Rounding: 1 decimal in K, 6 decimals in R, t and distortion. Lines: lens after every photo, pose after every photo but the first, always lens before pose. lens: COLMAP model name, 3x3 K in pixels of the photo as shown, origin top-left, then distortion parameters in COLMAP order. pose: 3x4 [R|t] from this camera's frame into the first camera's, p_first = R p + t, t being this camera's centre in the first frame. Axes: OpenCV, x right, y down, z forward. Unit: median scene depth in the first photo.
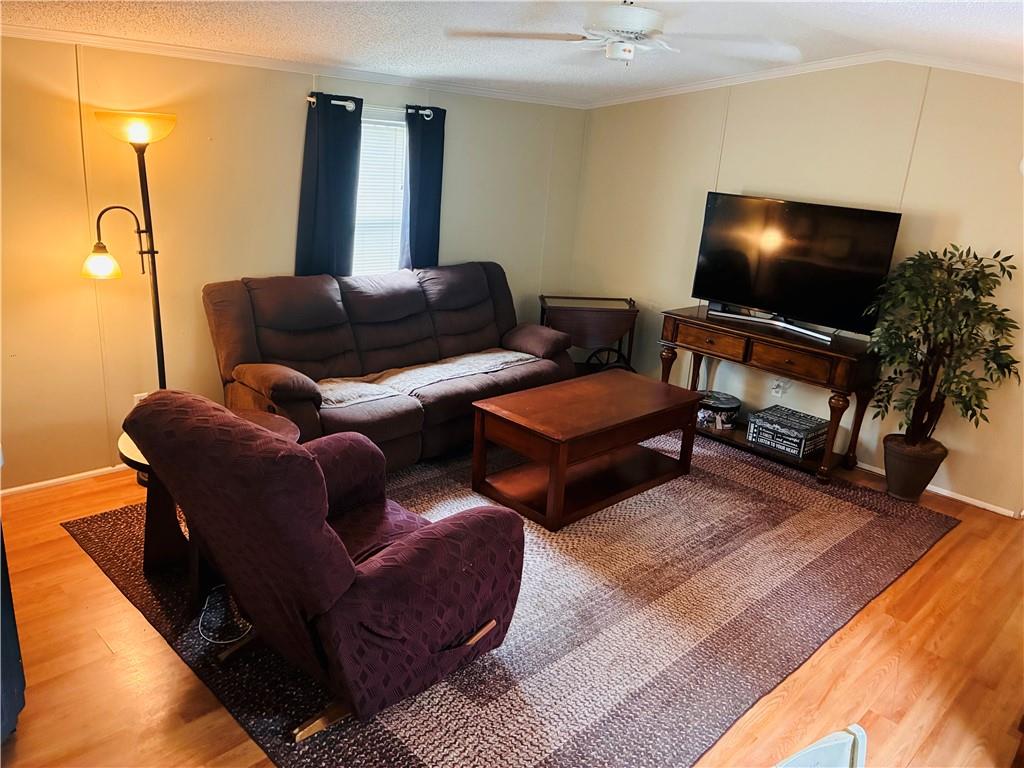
lens RADIAL K [[778.9, 0, 512.6], [0, 778.9, 386.1], [0, 0, 1]] dist [0.069916, -0.093291]
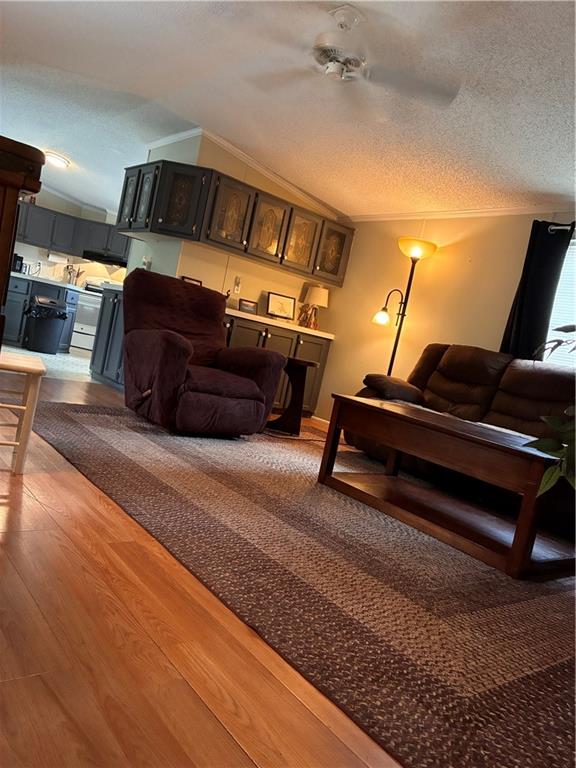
lens RADIAL K [[584.2, 0, 292.5], [0, 584.2, 384.8], [0, 0, 1]] dist [0.069916, -0.093291]
pose [[-0.088275, -0.022928, -0.995832, 0.920456], [-0.499538, 0.865950, 0.024344, 0.064731], [0.861782, 0.499605, -0.087895, 1.001903]]
